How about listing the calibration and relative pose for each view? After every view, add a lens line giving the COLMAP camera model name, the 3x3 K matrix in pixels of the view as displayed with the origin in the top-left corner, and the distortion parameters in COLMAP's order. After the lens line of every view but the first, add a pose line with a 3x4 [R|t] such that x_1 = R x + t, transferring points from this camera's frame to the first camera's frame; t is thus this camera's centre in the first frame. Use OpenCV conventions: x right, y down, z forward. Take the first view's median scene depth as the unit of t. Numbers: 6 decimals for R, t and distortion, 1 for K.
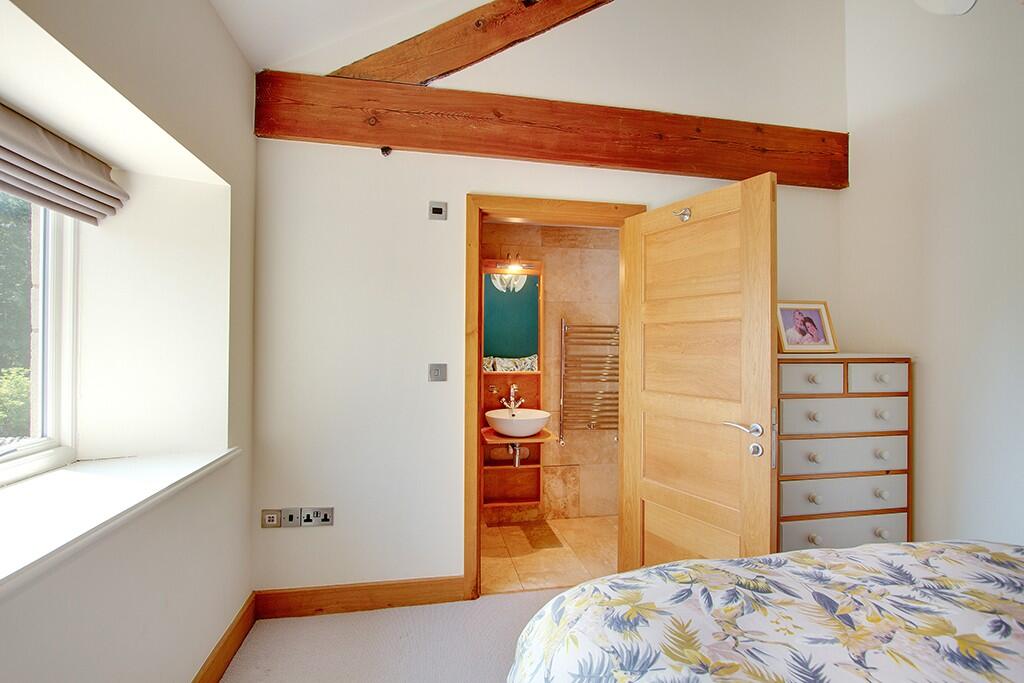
lens RADIAL K [[477.5, 0, 512.0], [0, 477.5, 341.5], [0, 0, 1]] dist [-0.027995, 0.000048]
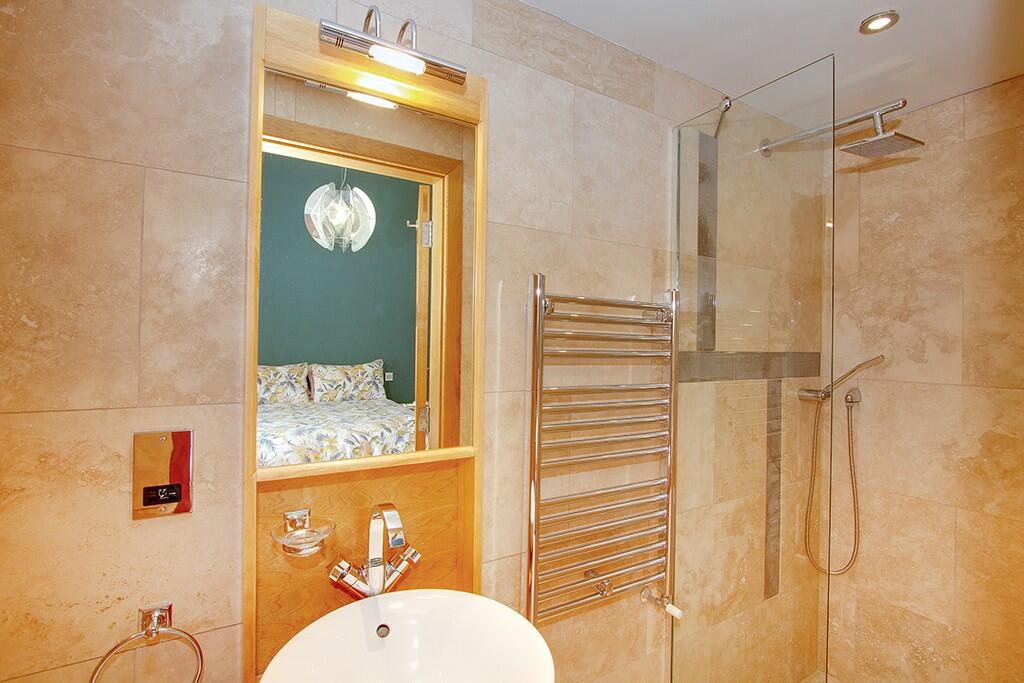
lens RADIAL K [[477.5, 0, 512.0], [0, 477.5, 341.5], [0, 0, 1]] dist [-0.027995, 0.000048]
pose [[0.935189, 0.012353, 0.353934, -0.022304], [-0.014718, 0.999884, 0.003991, -0.004450], [-0.353844, -0.008941, 0.935262, 0.682369]]
